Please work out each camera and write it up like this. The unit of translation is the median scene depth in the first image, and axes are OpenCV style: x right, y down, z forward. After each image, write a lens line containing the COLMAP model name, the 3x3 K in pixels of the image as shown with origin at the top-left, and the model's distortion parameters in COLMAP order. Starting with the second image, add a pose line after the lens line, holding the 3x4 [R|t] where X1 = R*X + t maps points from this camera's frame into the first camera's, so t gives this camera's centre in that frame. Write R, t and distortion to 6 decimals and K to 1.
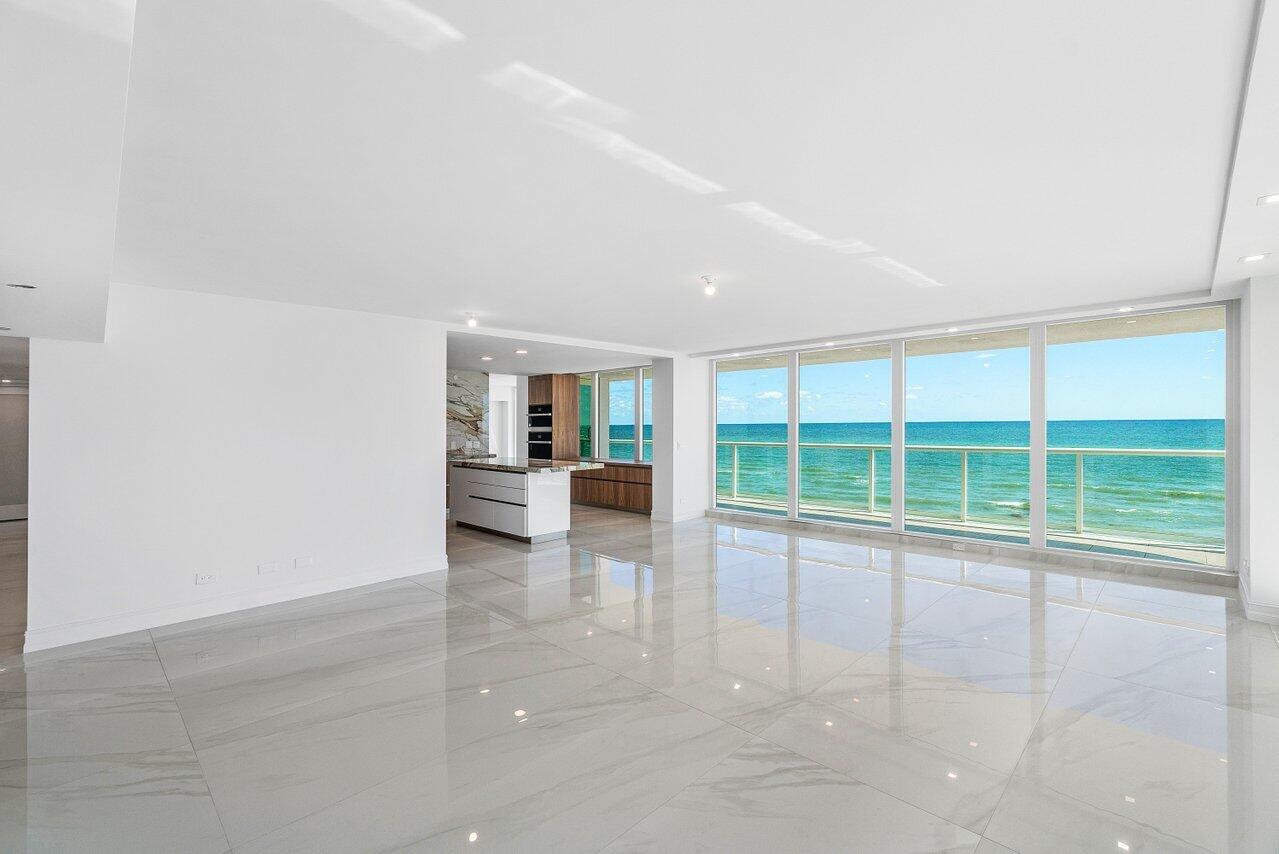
lens RADIAL K [[554.2, 0, 641.8], [0, 554.2, 450.8], [0, 0, 1]] dist [-0.001672, 0.000859]
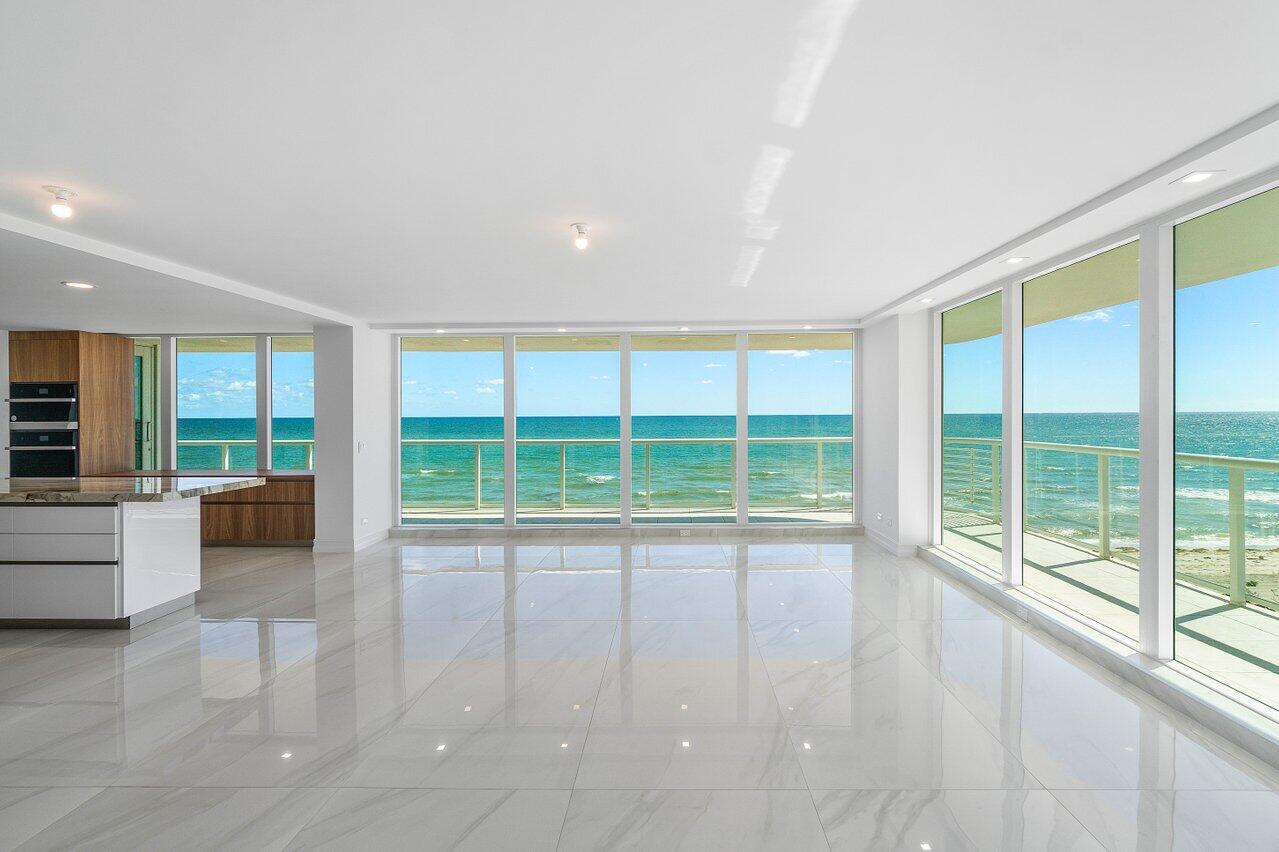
lens RADIAL K [[581.8, 0, 664.6], [0, 581.8, 435.2], [0, 0, 1]] dist [-0.010814, 0.001005]
pose [[0.719402, -0.016674, 0.694394, -0.170502], [0.030274, 0.999515, -0.007363, -0.006099], [-0.693934, 0.026319, 0.719557, 0.159304]]
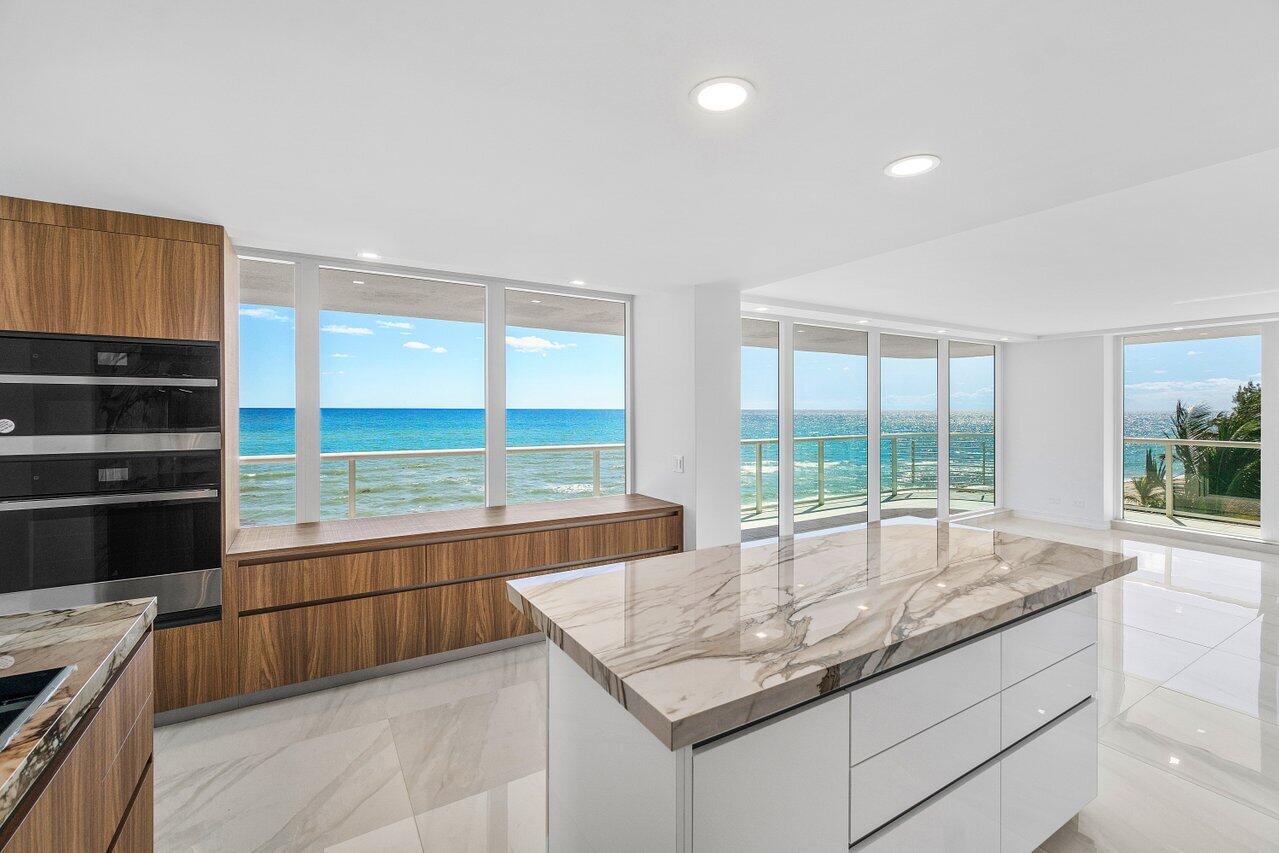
lens RADIAL K [[554.2, 0, 662.1], [0, 554.2, 420.0], [0, 0, 1]] dist [-0.001672, 0.000859]
pose [[0.238805, -0.011213, 0.971003, -0.449570], [0.038857, 0.999243, 0.001982, -0.050186], [-0.970290, 0.037257, 0.239060, 0.910636]]
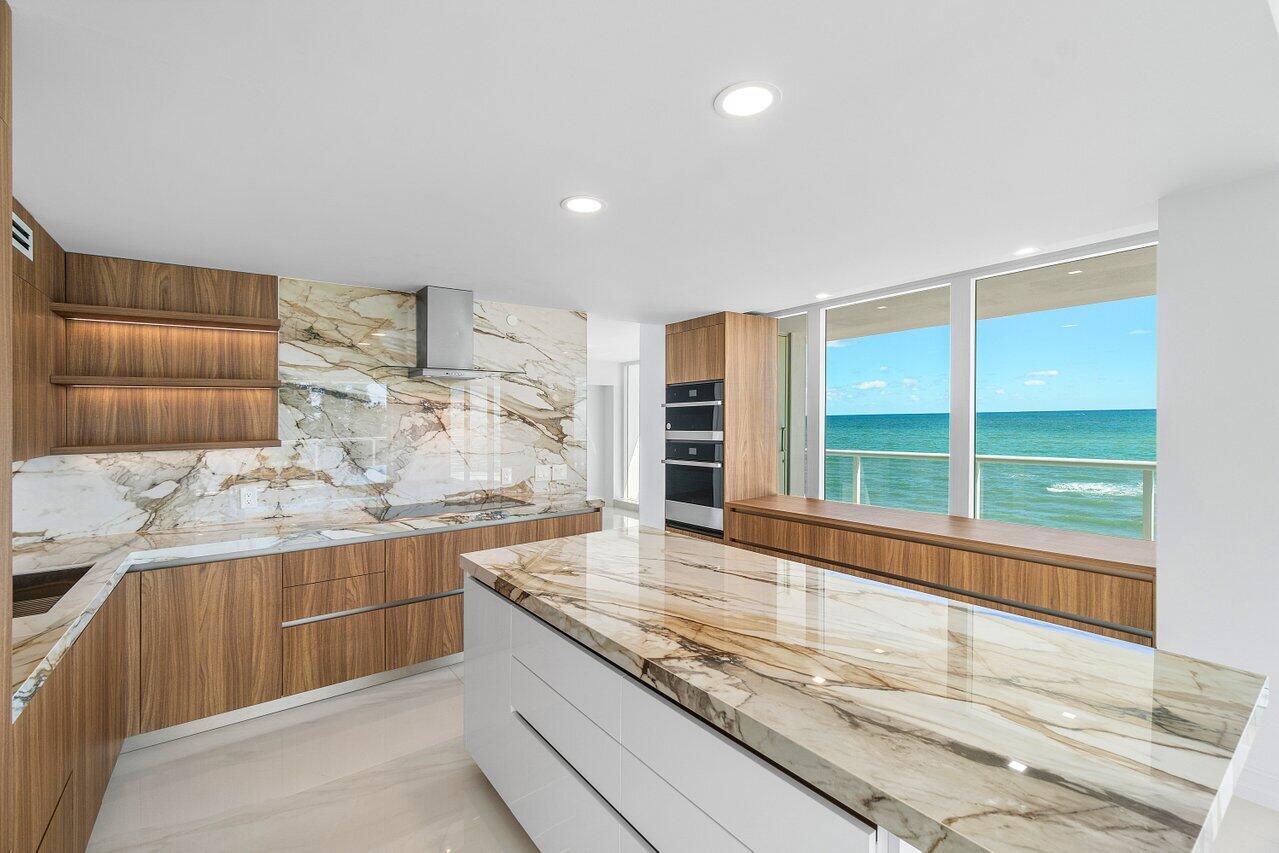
lens RADIAL K [[554.2, 0, 628.6], [0, 554.2, 433.0], [0, 0, 1]] dist [-0.001672, 0.000859]
pose [[0.982148, -0.007887, -0.187945, -0.187951], [0.003982, 0.999768, -0.021148, -0.039068], [0.188068, 0.020023, 0.981952, 0.671648]]
